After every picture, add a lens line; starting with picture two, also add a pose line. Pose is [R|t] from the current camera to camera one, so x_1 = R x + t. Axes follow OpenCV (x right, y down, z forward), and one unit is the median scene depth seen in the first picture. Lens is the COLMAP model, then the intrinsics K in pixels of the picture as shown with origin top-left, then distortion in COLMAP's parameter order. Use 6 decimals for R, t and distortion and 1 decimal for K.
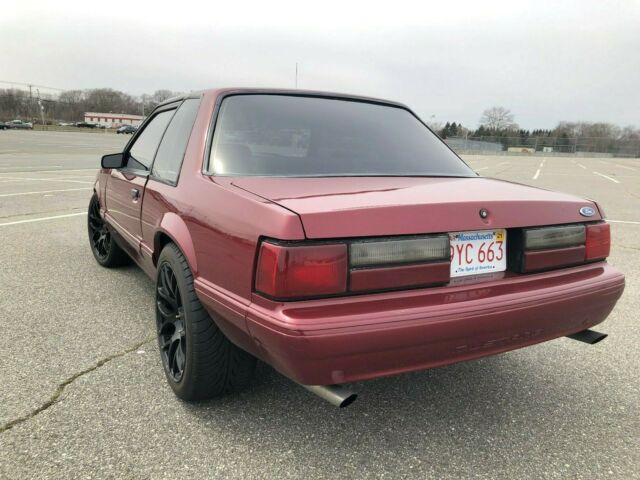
lens RADIAL K [[518.6, 0, 327.3], [0, 518.6, 227.9], [0, 0, 1]] dist [0.010379, -0.002659]
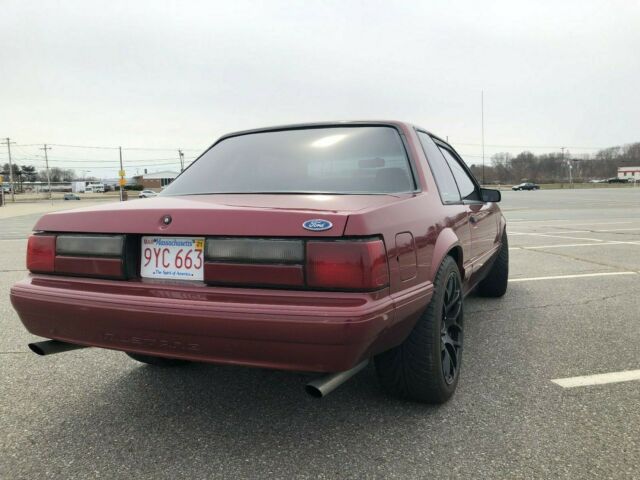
lens RADIAL K [[518.6, 0, 327.3], [0, 518.6, 227.9], [0, 0, 1]] dist [0.010379, -0.002659]
pose [[0.606697, 0.006270, -0.794909, 1.302158], [-0.091644, 0.993853, -0.062105, 0.023826], [0.789633, 0.110528, 0.603542, 0.603496]]
